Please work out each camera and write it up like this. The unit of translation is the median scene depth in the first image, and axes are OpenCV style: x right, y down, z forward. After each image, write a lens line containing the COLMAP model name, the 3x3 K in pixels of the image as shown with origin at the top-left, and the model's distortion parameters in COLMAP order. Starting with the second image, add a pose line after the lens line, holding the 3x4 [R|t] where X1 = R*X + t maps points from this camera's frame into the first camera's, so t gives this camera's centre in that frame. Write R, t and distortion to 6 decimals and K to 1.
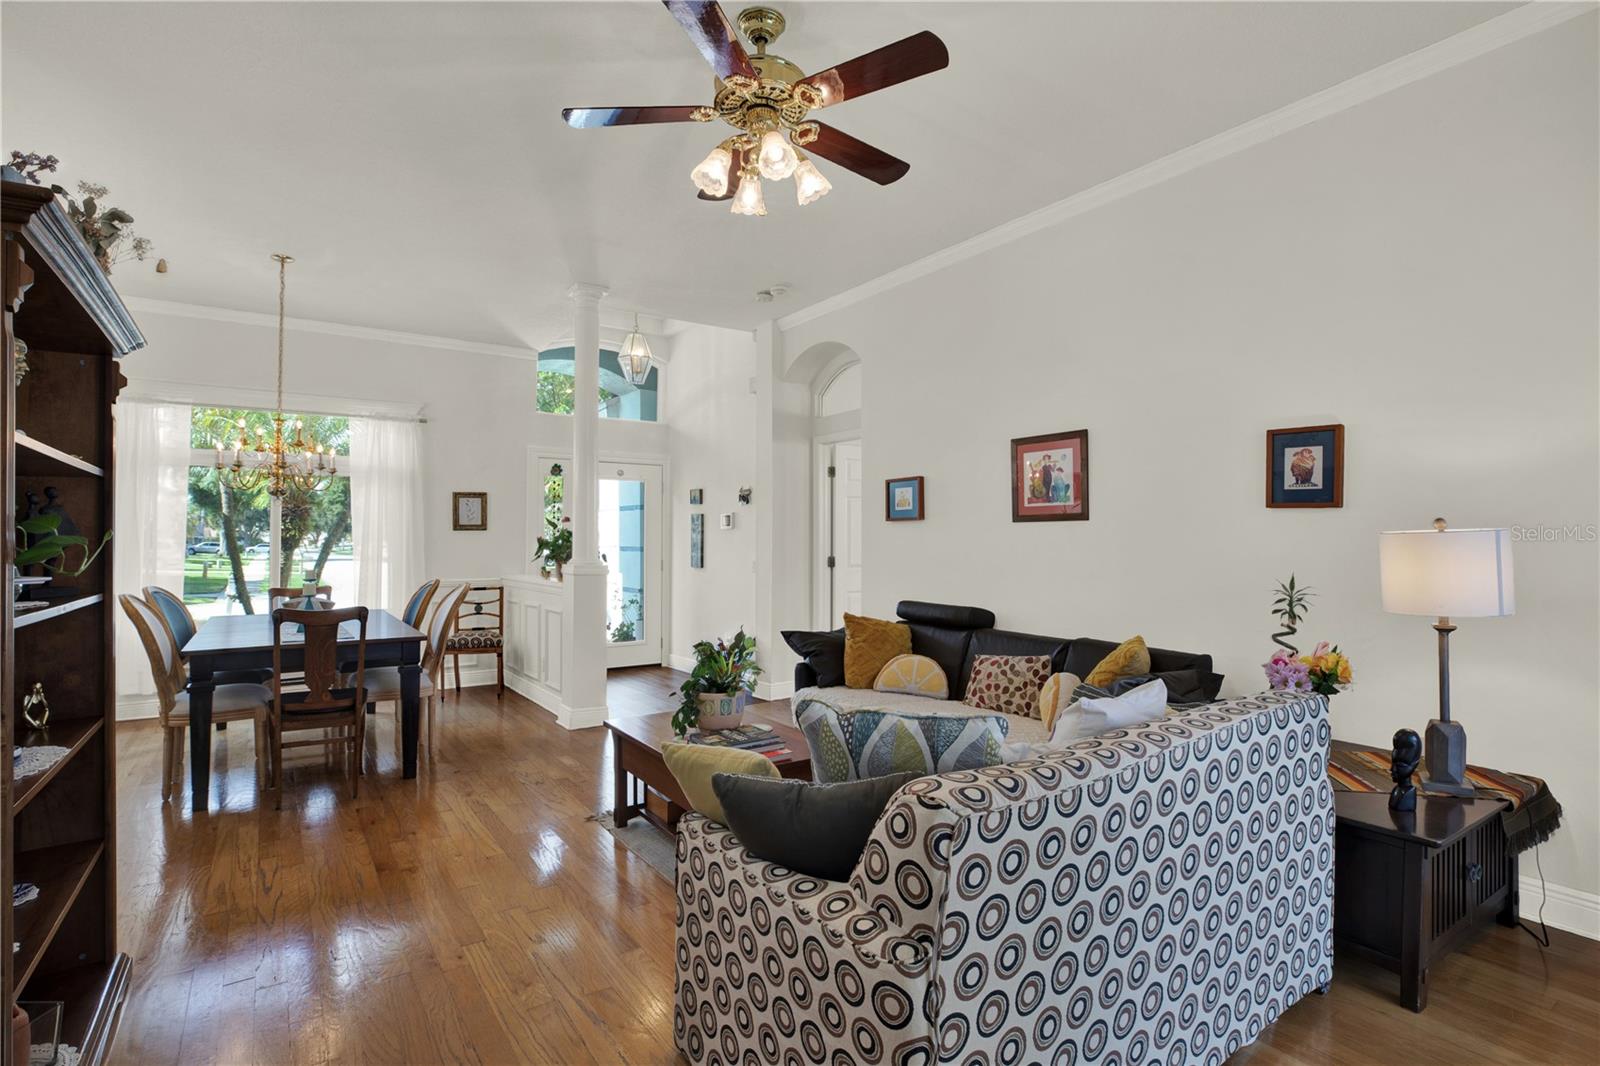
lens RADIAL K [[776.6, 0, 798.8], [0, 776.6, 525.4], [0, 0, 1]] dist [-0.035731, 0.000858]
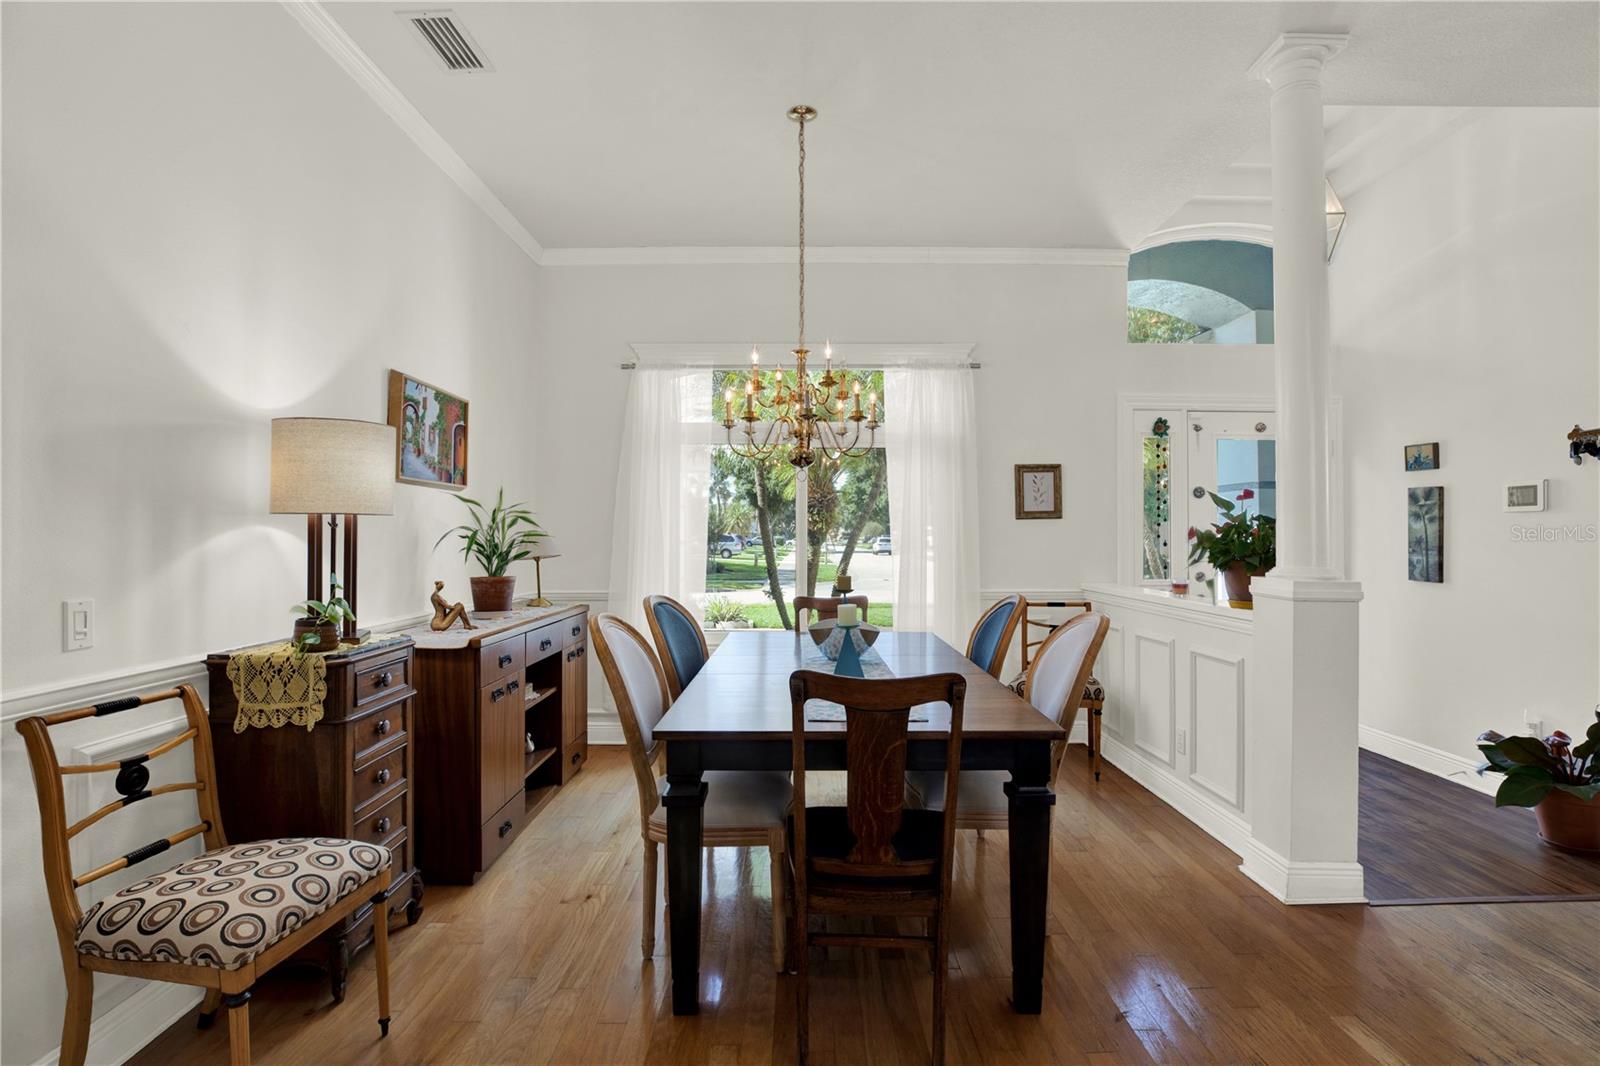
lens RADIAL K [[749.4, 0, 800.0], [0, 749.4, 533.0], [0, 0, 1]] dist [-0.050764, 0.000182]
pose [[0.820802, -0.000928, -0.571212, -0.241565], [0.010297, 0.999860, 0.013172, 0.008601], [0.571120, -0.016693, 0.820697, 0.359665]]
